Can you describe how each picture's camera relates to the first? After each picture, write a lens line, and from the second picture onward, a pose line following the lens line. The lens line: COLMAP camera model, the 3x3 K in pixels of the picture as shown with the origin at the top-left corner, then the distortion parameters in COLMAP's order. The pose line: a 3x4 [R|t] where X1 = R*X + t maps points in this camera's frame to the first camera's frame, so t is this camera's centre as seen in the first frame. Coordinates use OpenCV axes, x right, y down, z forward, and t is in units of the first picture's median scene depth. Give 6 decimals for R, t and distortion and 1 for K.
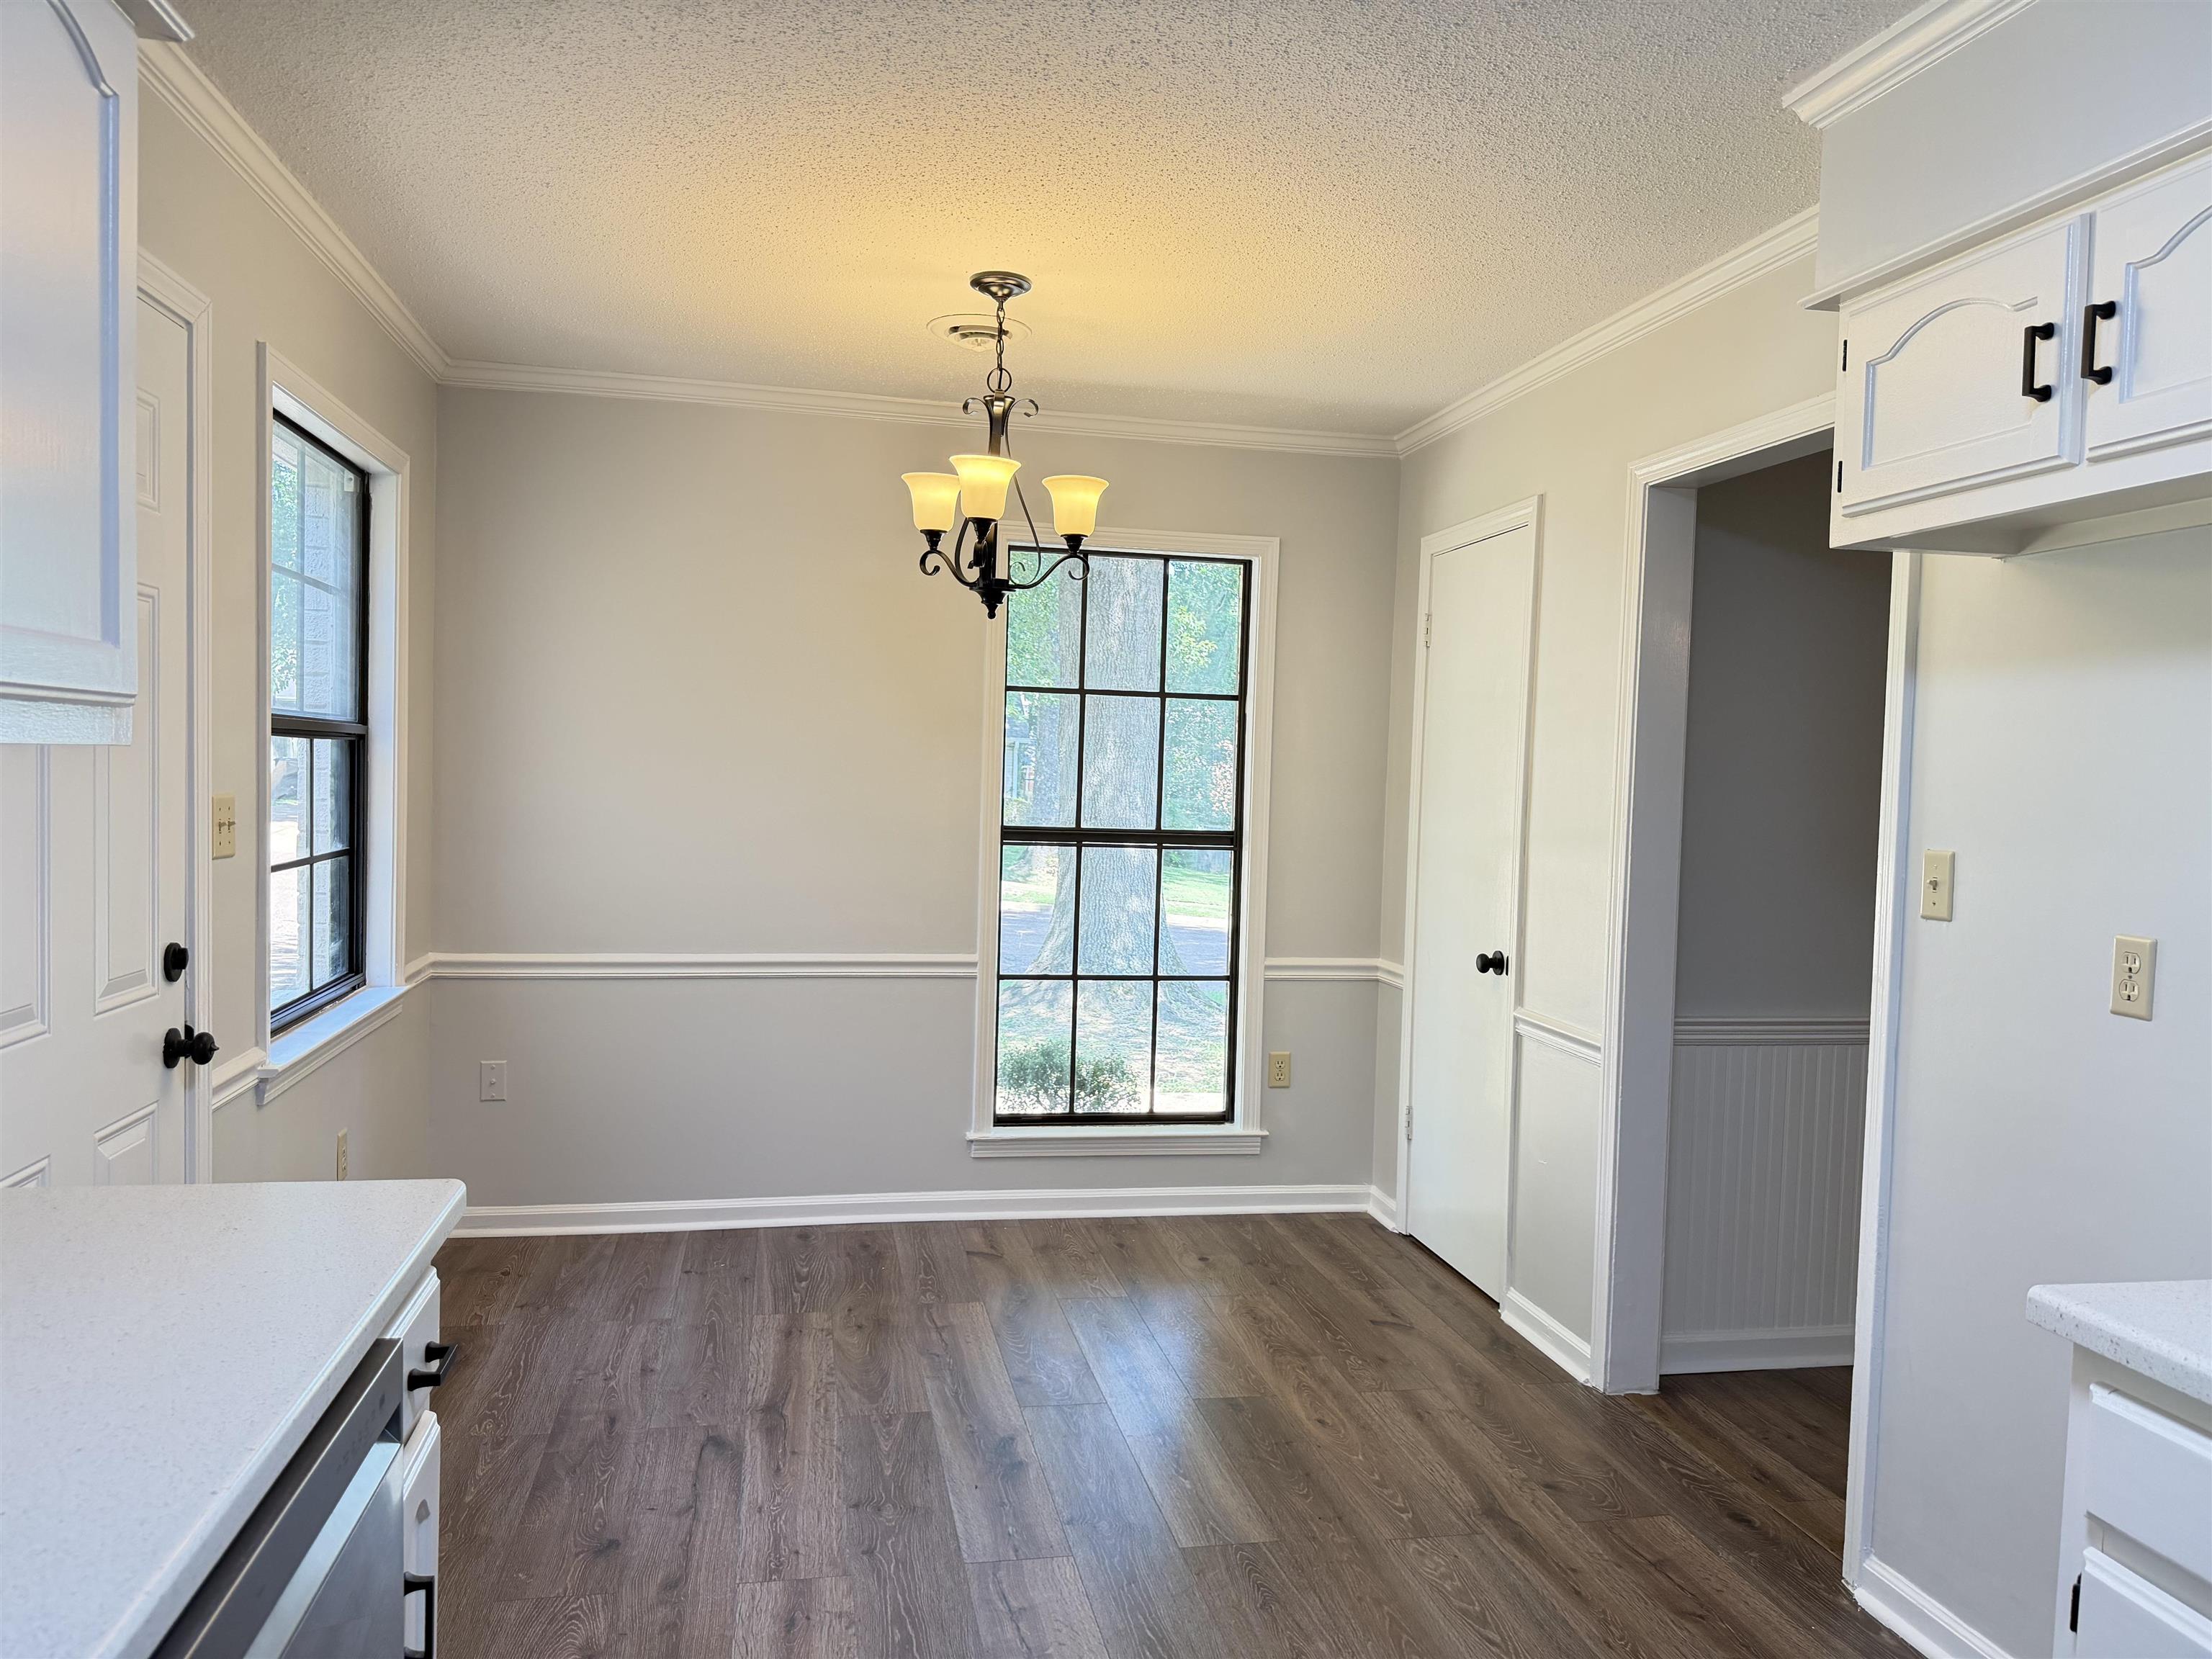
lens RADIAL K [[1547.7, 0, 1090.0], [0, 1547.7, 816.1], [0, 0, 1]] dist [0.041982, -0.017341]
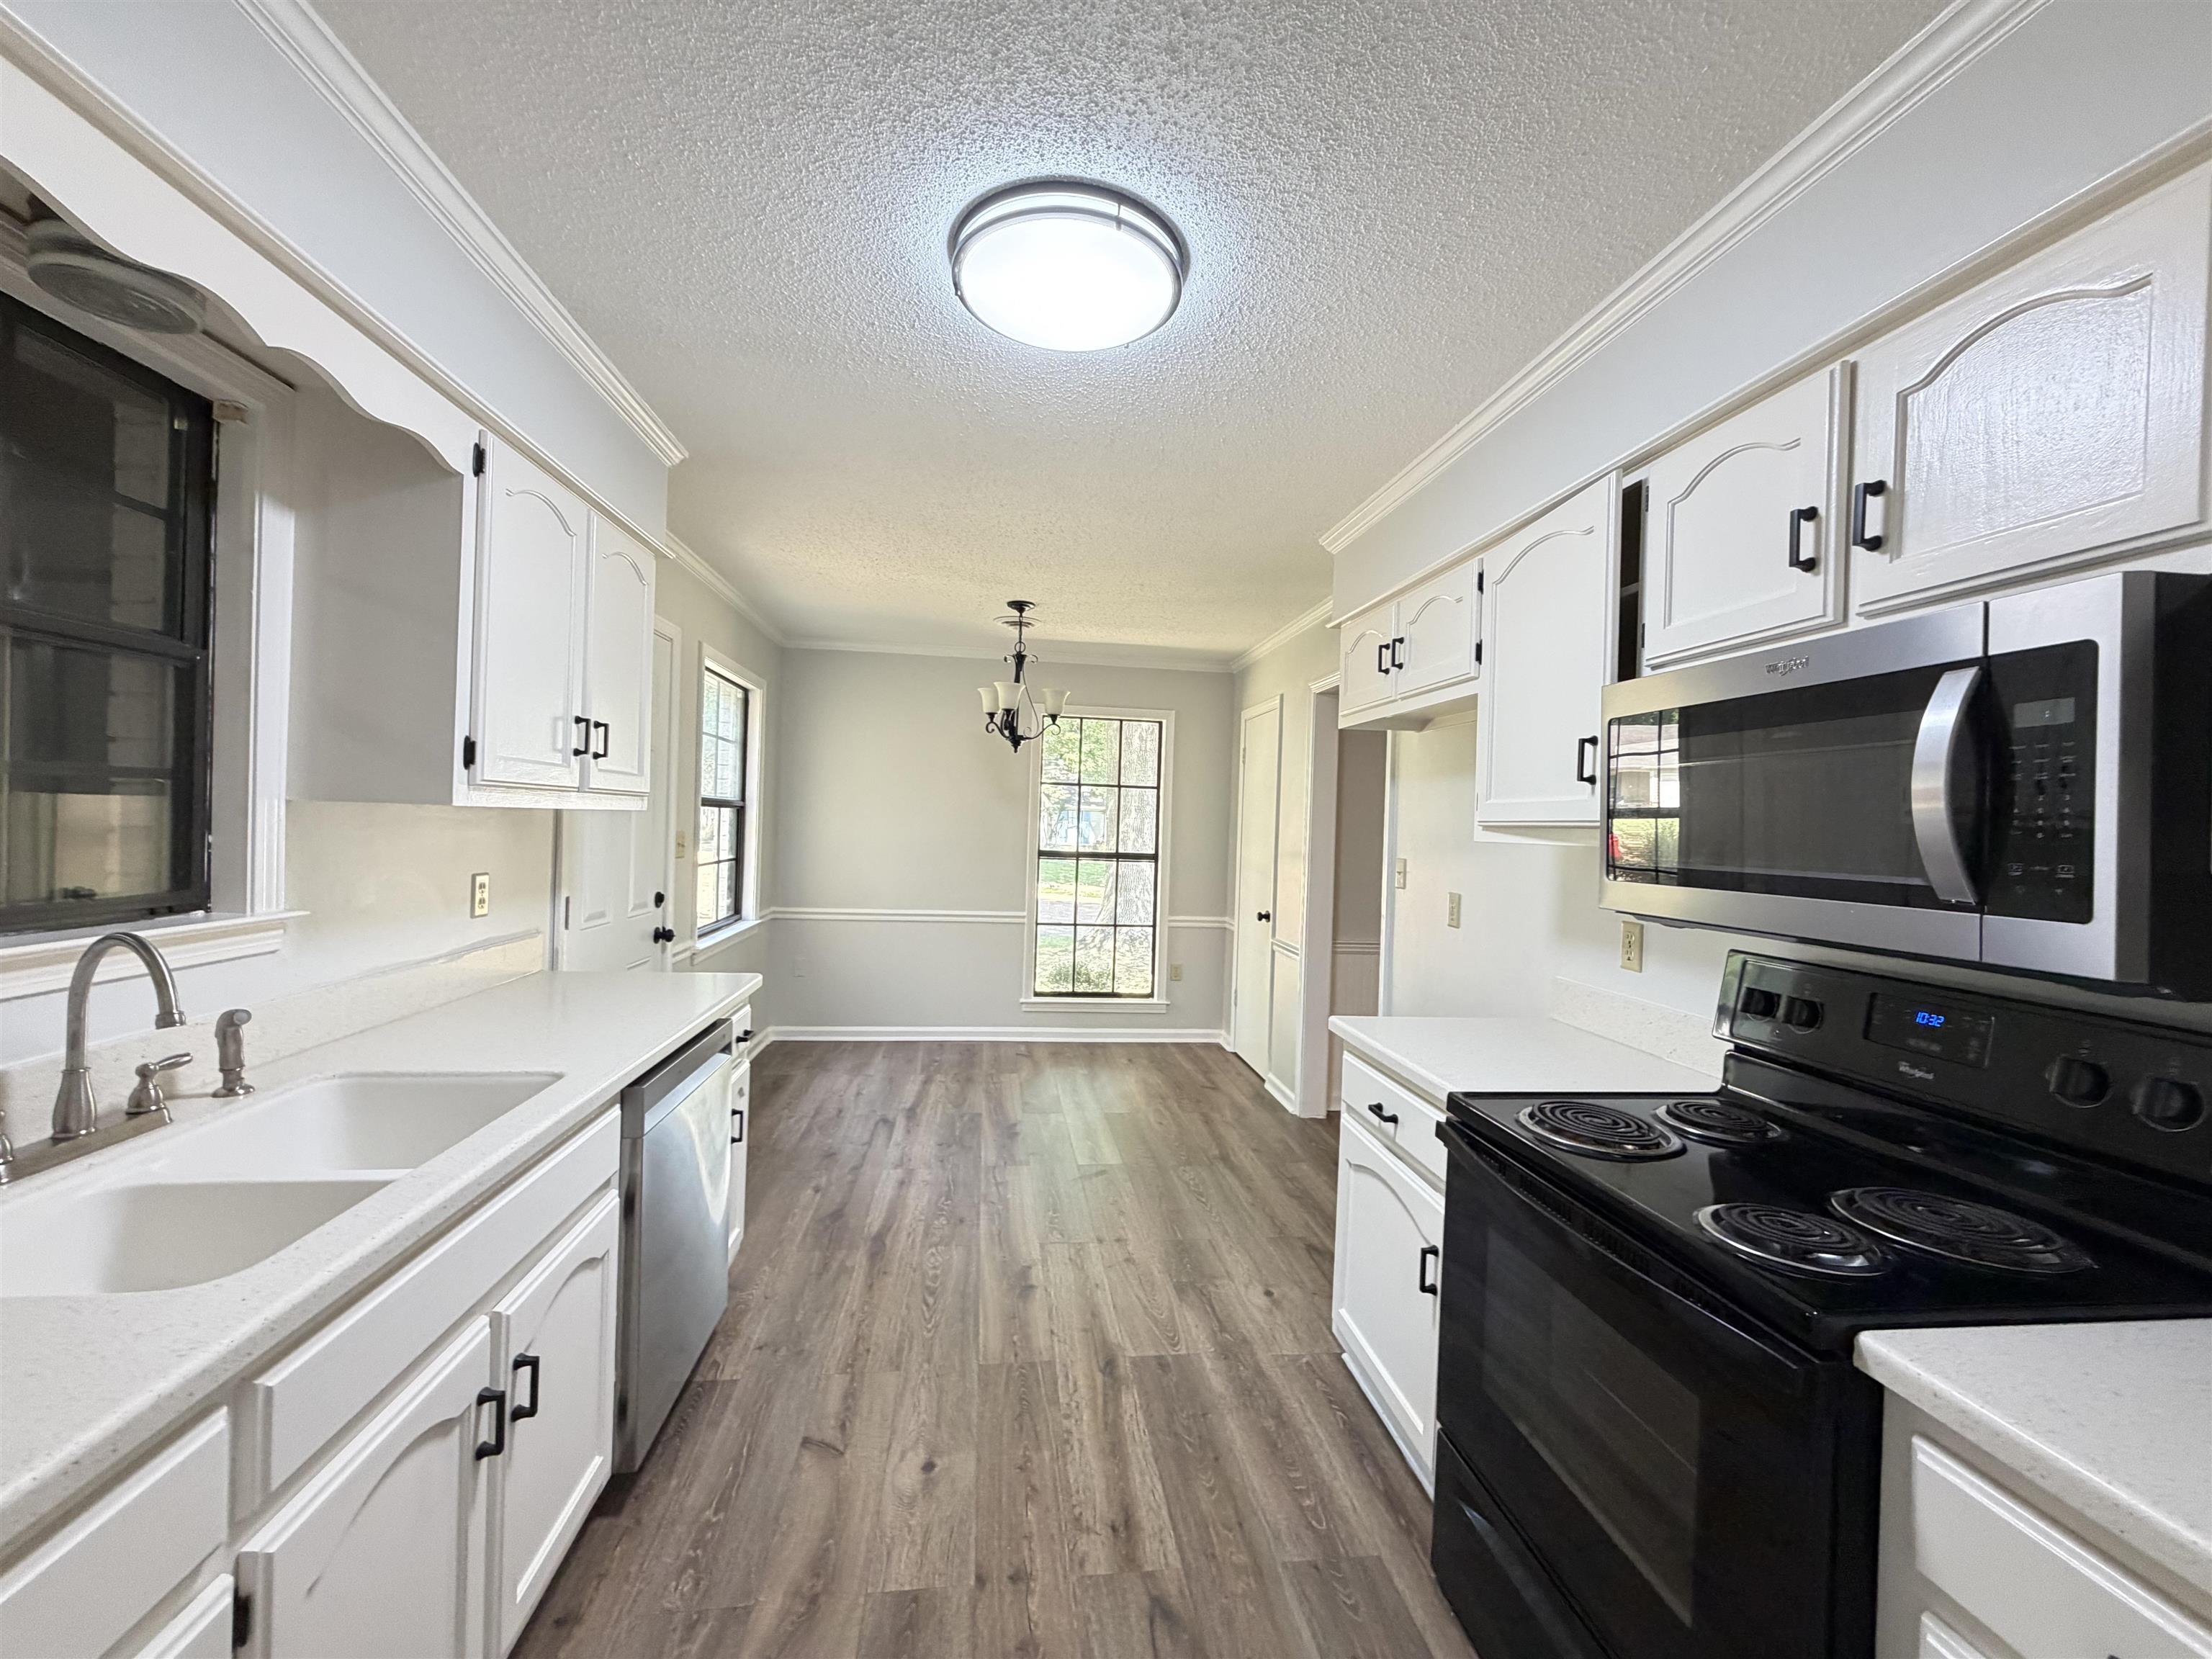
lens RADIAL K [[907.7, 0, 1103.7], [0, 907.7, 822.6], [0, 0, 1]] dist [0.018092, 0.000154]
pose [[0.996767, 0.002911, -0.080290, 0.150999], [-0.005970, 0.999264, -0.037892, 0.017187], [0.080121, 0.038249, 0.996051, -0.248993]]
